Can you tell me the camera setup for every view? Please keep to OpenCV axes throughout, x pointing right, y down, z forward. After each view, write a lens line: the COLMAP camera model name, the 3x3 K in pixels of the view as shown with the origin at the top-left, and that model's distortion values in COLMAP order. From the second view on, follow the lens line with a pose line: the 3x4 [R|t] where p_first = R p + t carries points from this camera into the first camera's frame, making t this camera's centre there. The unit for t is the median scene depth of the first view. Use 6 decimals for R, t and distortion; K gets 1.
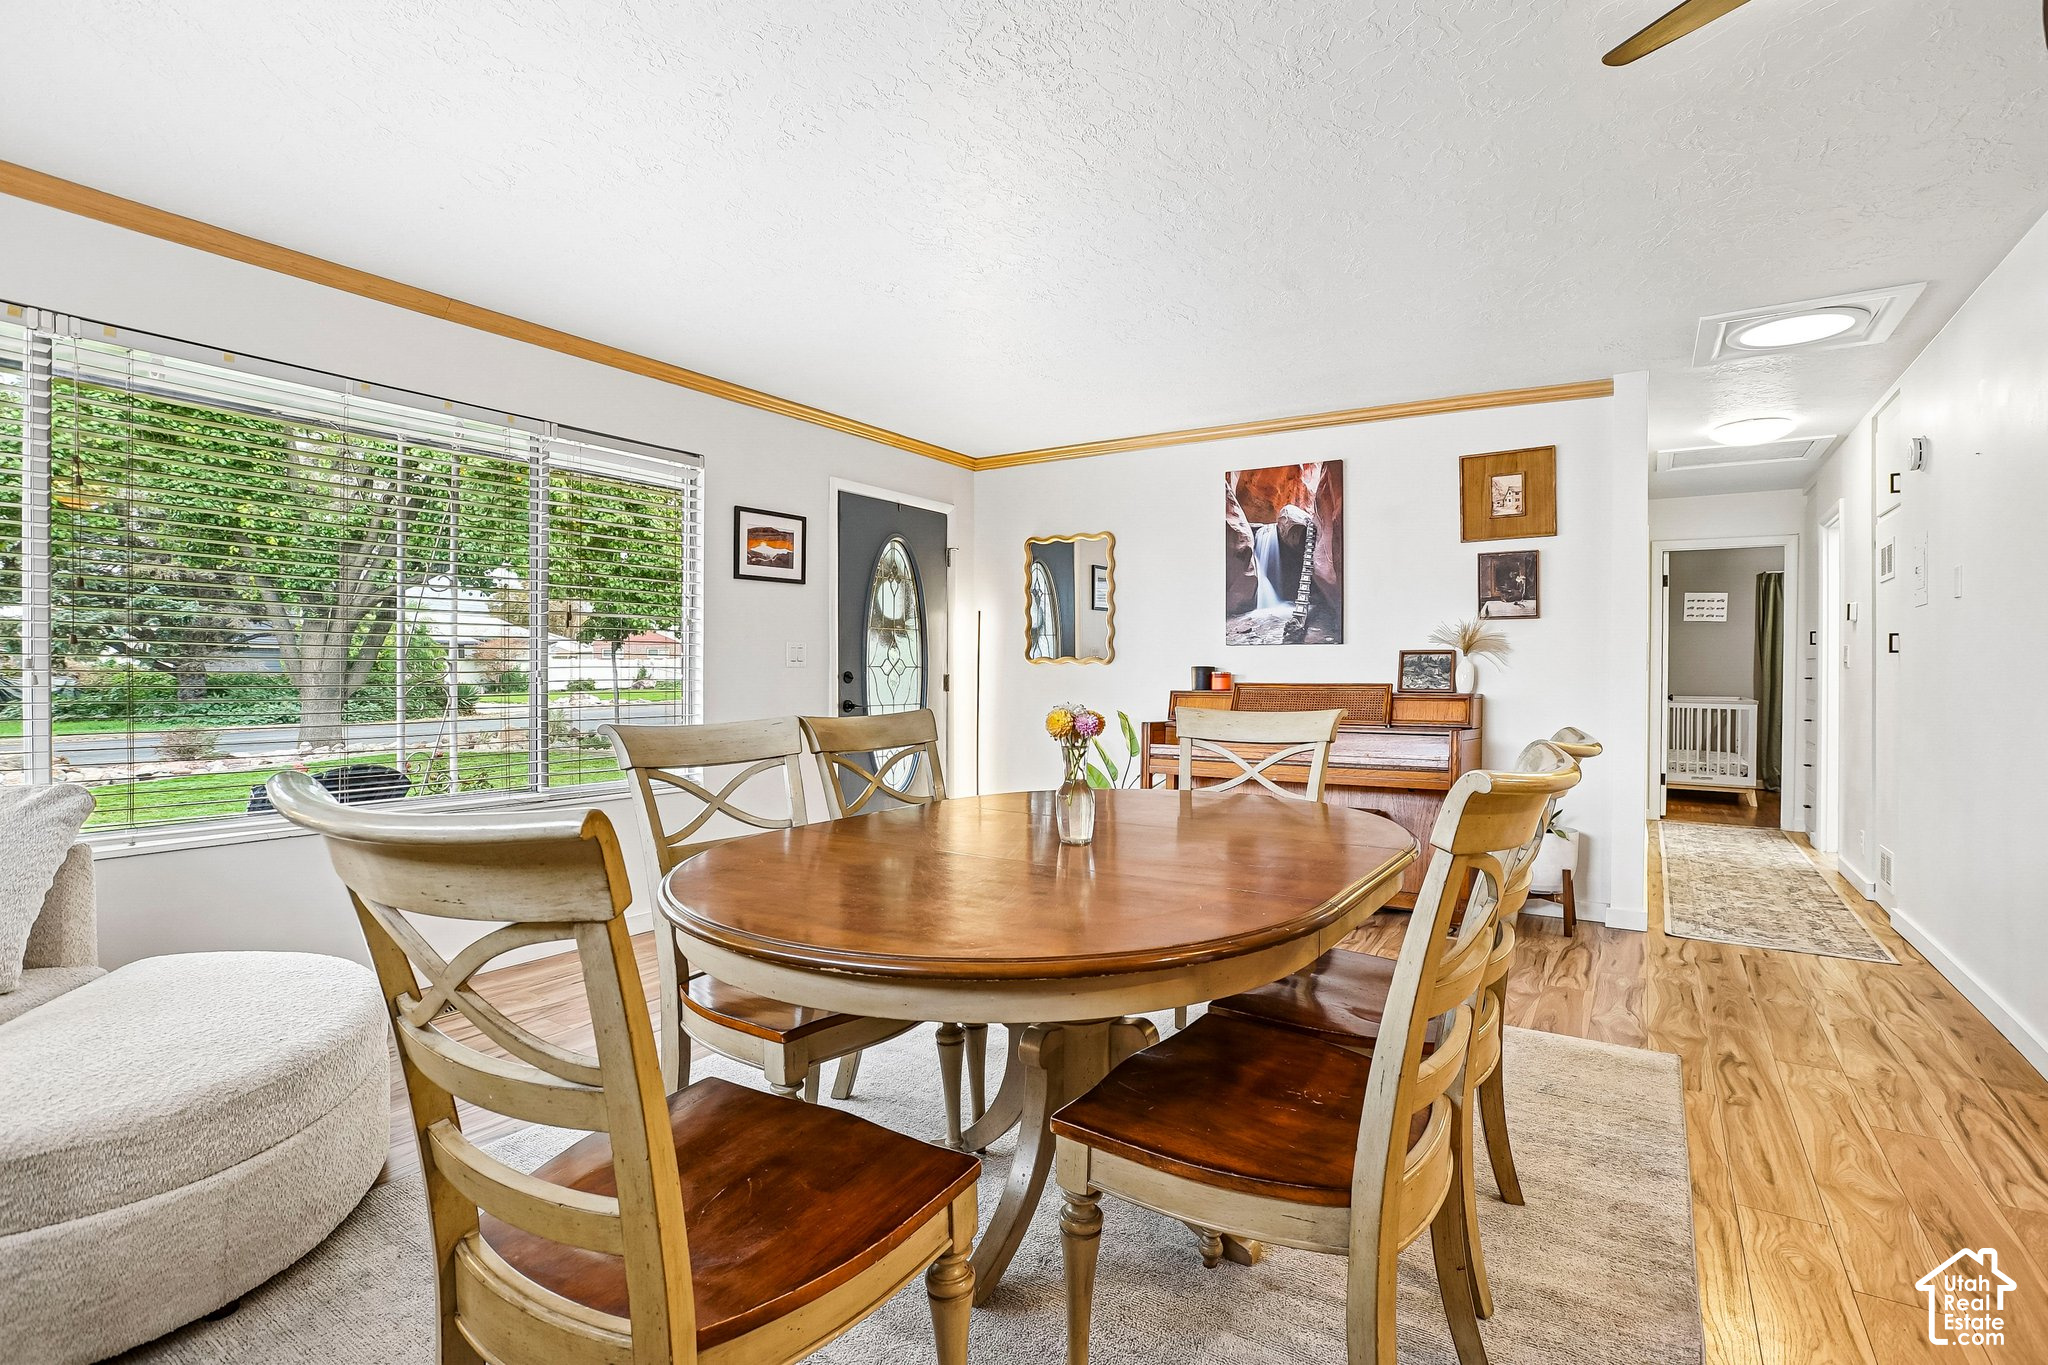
lens RADIAL K [[966.5, 0, 1050.1], [0, 966.5, 664.1], [0, 0, 1]] dist [-0.036930, 0.003969]
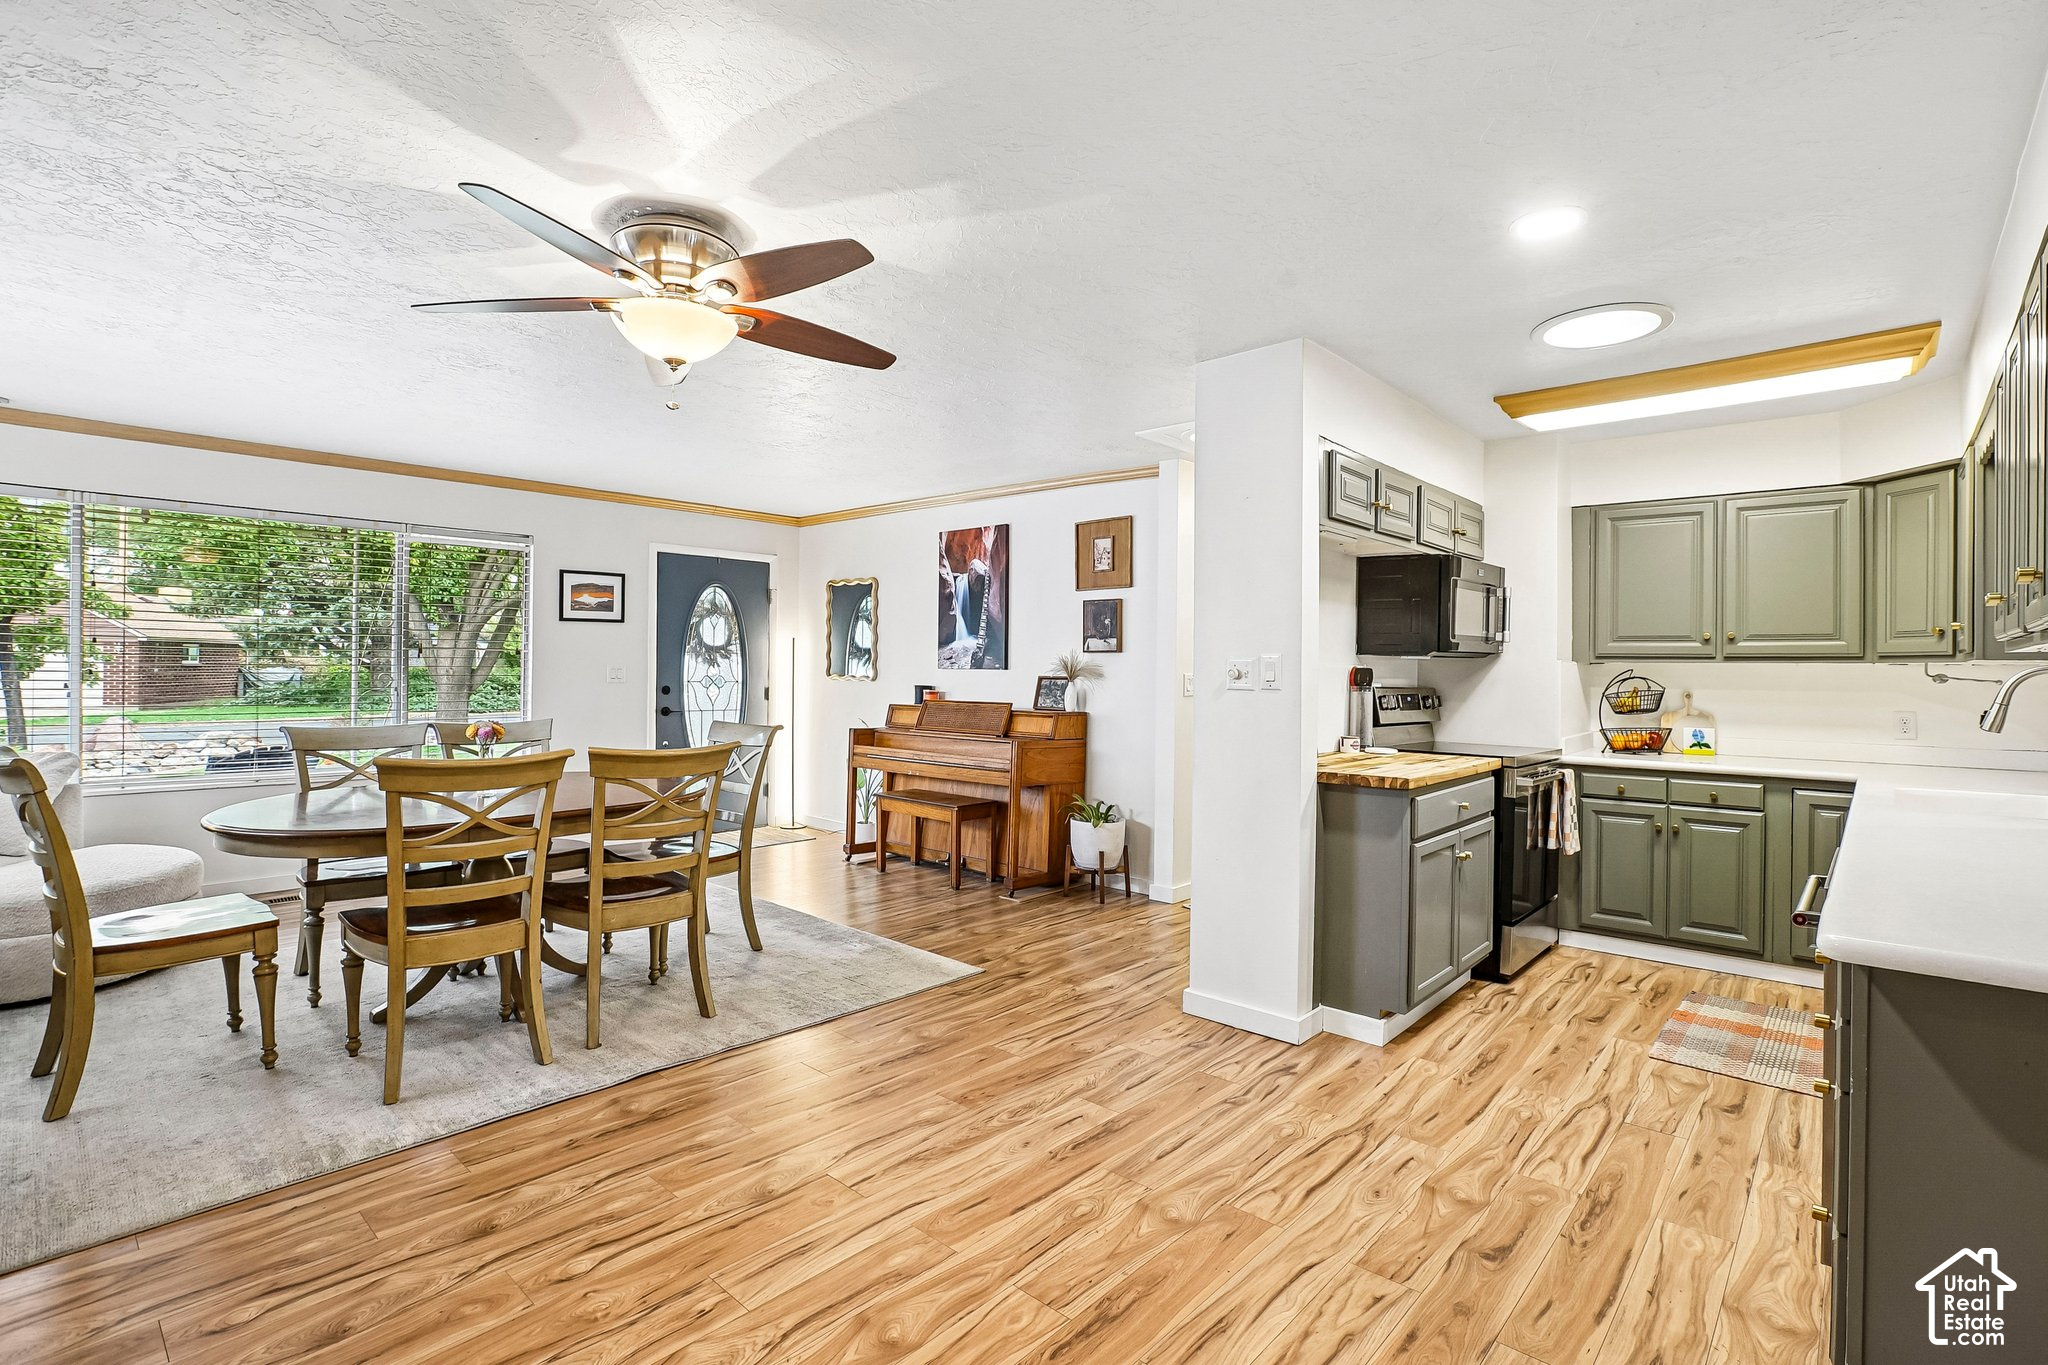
lens RADIAL K [[966.5, 0, 1030.6], [0, 966.5, 660.7], [0, 0, 1]] dist [-0.036930, 0.003969]
pose [[0.985059, 0.007000, -0.172073, 0.544047], [-0.006972, 0.999975, 0.000769, -0.033212], [0.172075, 0.000442, 0.985084, -0.242841]]
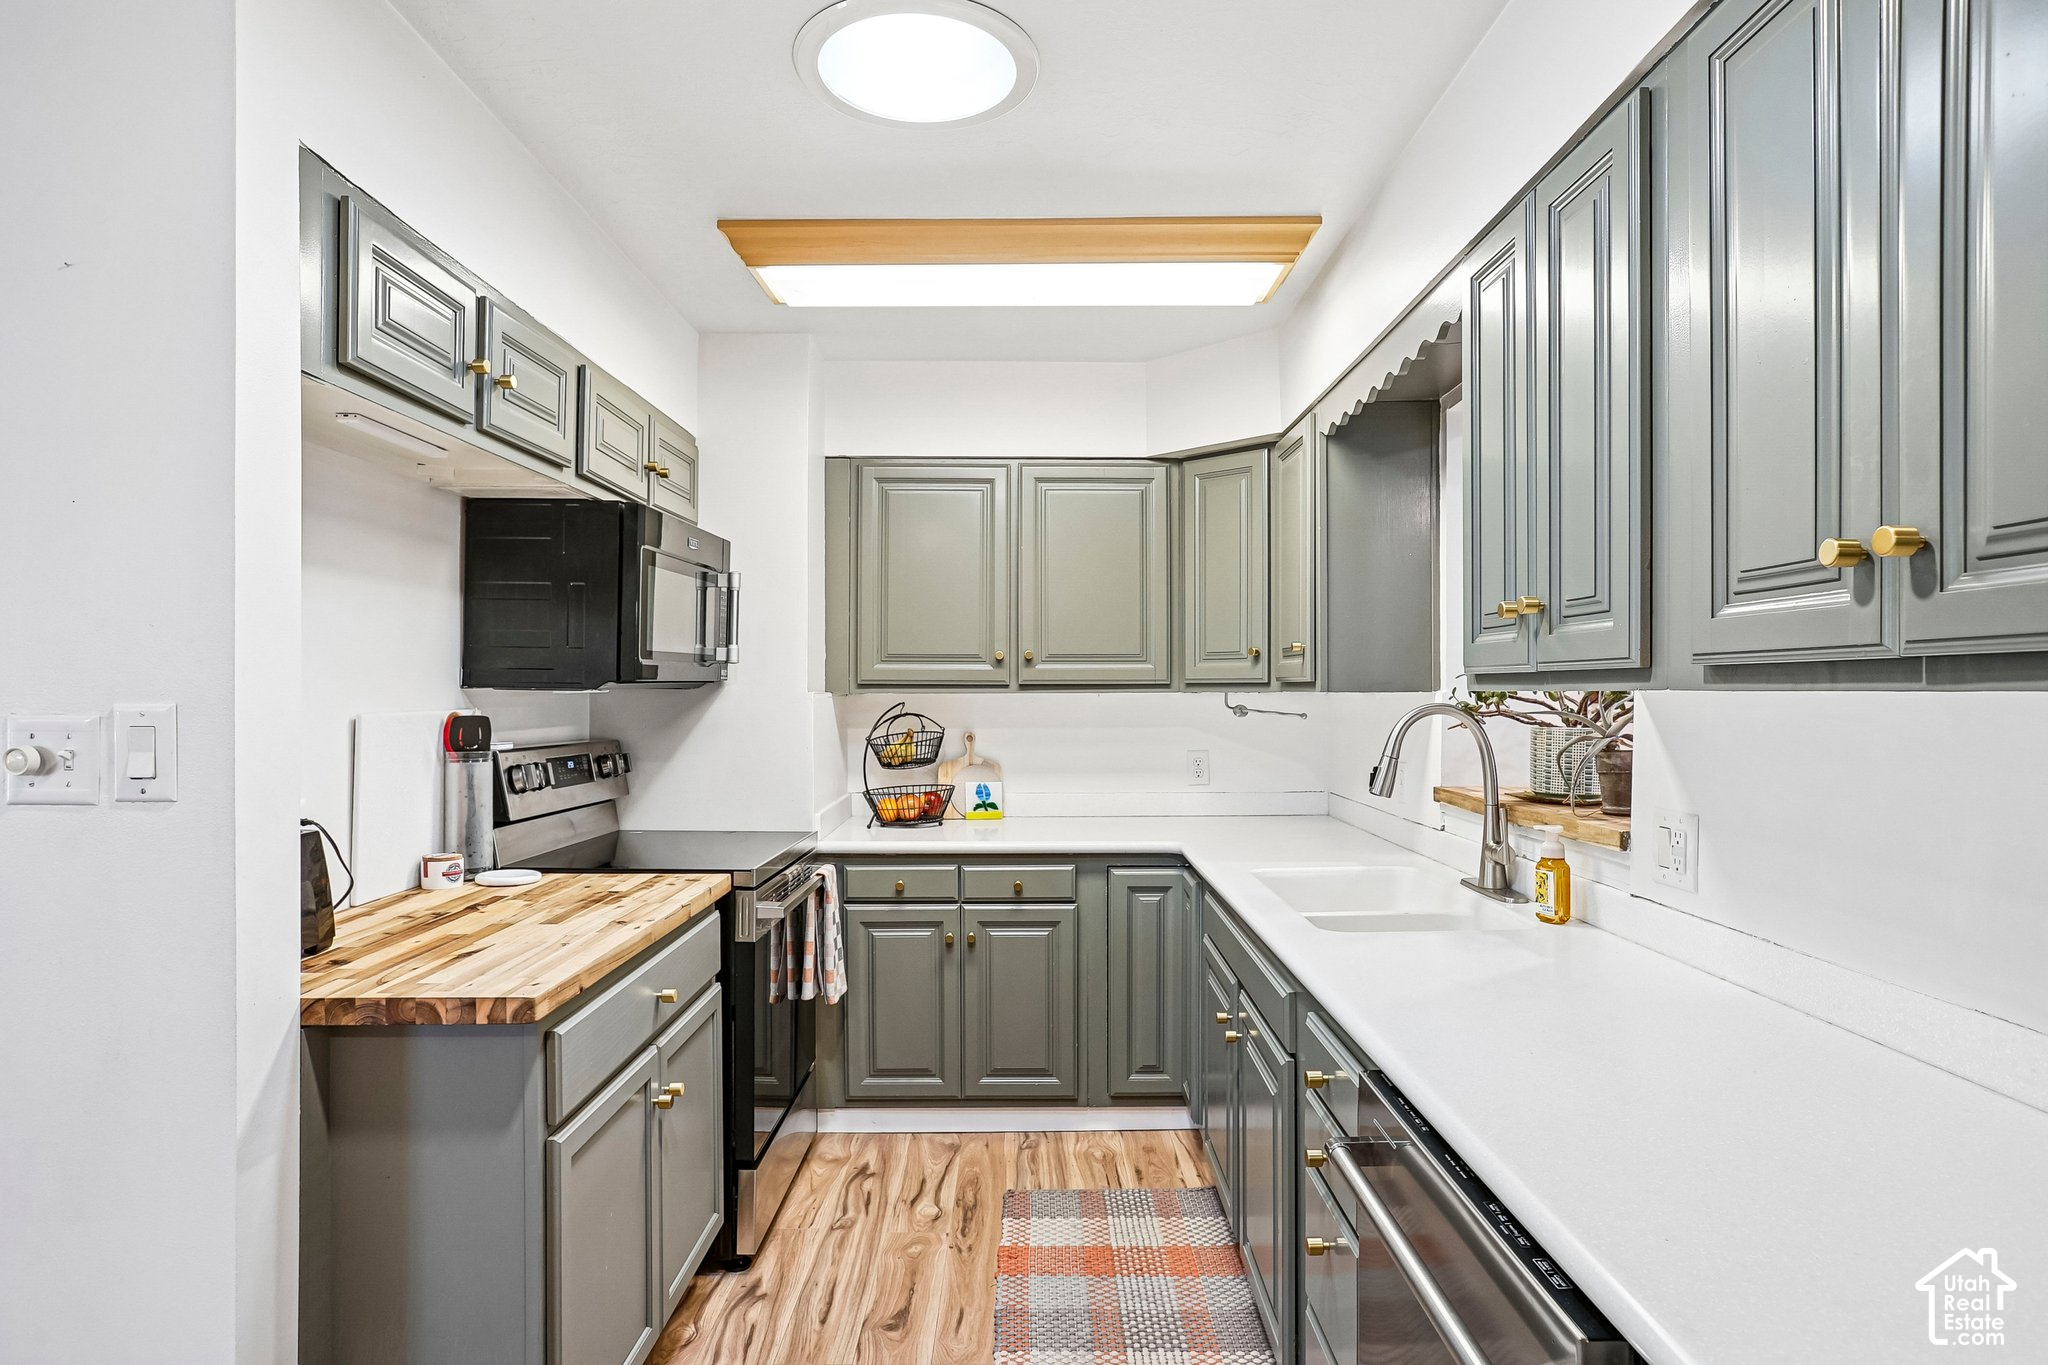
lens RADIAL K [[1126.1, 0, 1035.2], [0, 1126.1, 695.3], [0, 0, 1]] dist [-0.043825, 0.002736]
pose [[0.846628, -0.006033, 0.532150, 0.637219], [-0.002356, 0.999883, 0.015084, -0.045050], [-0.532179, -0.014024, 0.846516, 0.097243]]
